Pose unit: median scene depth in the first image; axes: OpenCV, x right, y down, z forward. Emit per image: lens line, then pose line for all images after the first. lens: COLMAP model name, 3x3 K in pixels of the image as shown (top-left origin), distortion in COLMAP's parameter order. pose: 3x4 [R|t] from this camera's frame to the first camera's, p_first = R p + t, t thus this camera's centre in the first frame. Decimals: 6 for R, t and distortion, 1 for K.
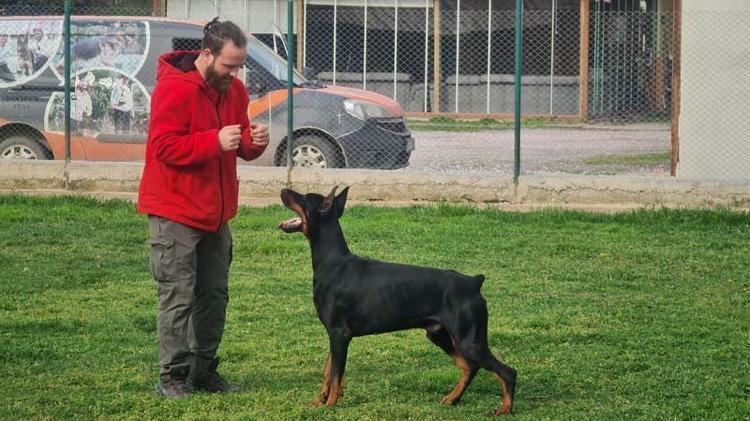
lens RADIAL K [[2656.7, 0, 331.3], [0, 2656.7, 211.0], [0, 0, 1]] dist [0.451437, 0.000000]
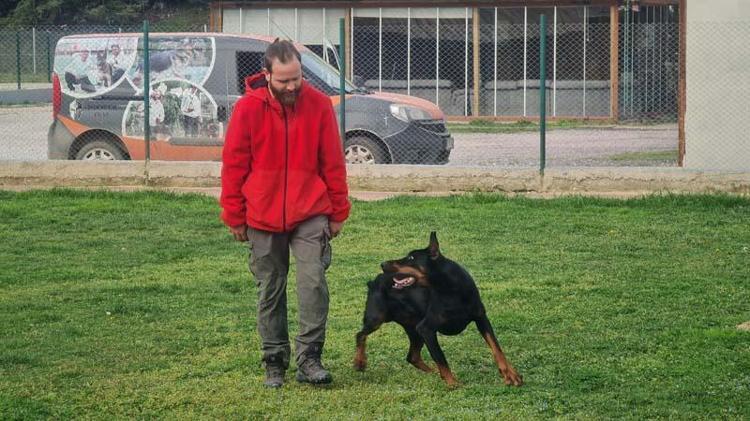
lens RADIAL K [[2656.7, 0, 334.0], [0, 2656.7, 179.1], [0, 0, 1]] dist [0.451437, 0.000000]
pose [[0.999781, -0.013083, -0.016357, -0.000774], [0.012833, 0.999801, -0.015285, 0.006854], [0.016554, 0.015071, 0.999749, -0.123965]]
